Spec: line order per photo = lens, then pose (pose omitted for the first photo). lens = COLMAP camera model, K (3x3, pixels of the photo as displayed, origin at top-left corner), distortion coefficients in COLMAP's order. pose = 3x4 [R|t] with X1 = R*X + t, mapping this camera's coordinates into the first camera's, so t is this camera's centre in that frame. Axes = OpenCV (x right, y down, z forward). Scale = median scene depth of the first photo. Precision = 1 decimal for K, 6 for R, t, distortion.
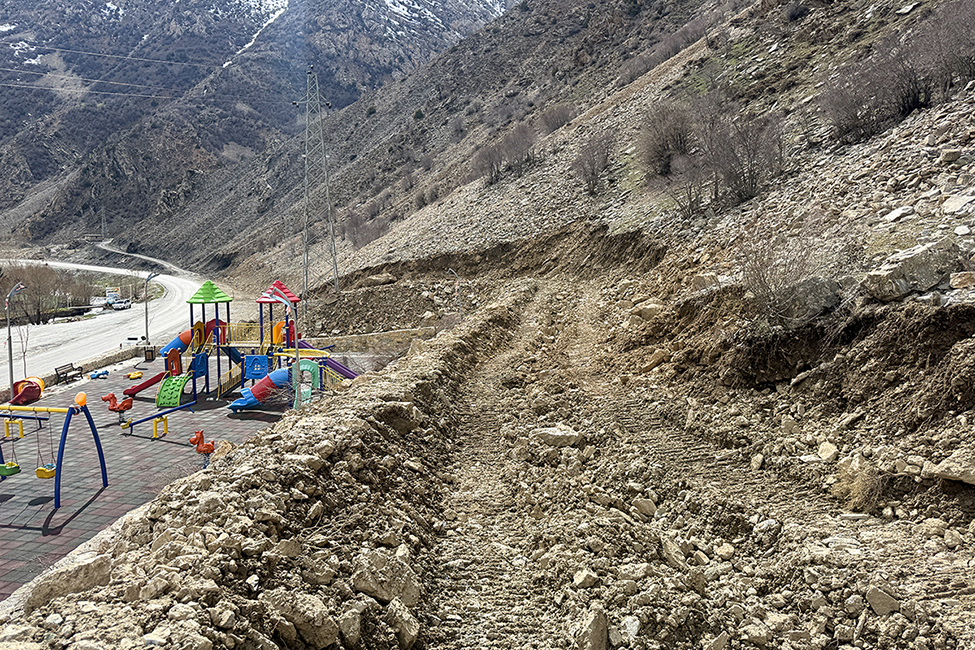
lens RADIAL K [[680.4, 0, 487.5], [0, 680.4, 325.0], [0, 0, 1]] dist [0.090372, 0.000206]
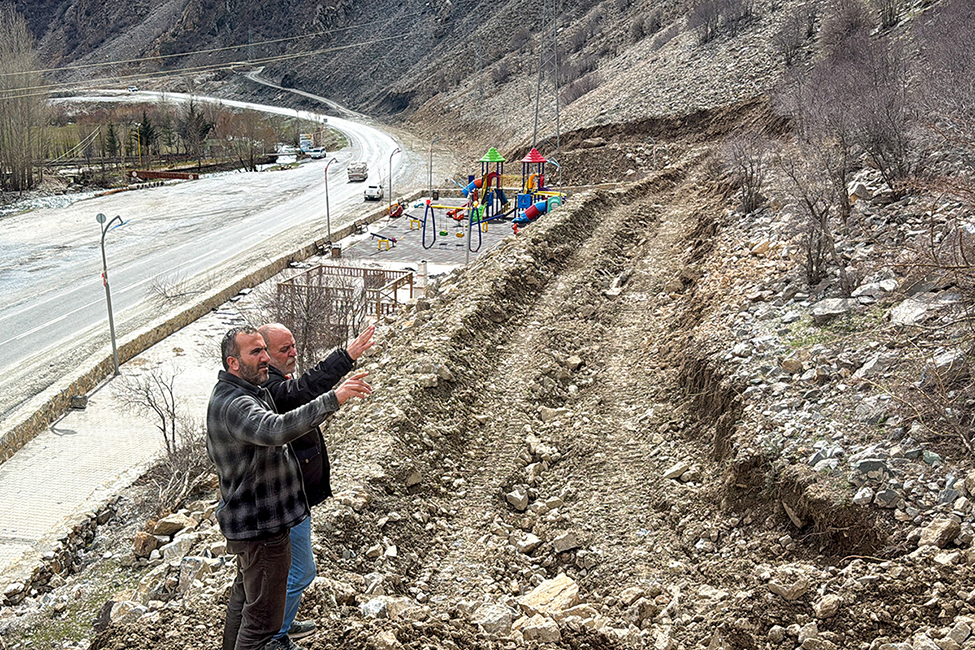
lens RADIAL K [[890.3, 0, 487.5], [0, 890.3, 325.0], [0, 0, 1]] dist [0.093815, -0.002417]
pose [[0.967358, 0.070639, -0.243371, 0.045109], [-0.032596, 0.987071, 0.156937, 0.007152], [0.251310, -0.143881, 0.957153, -0.390118]]
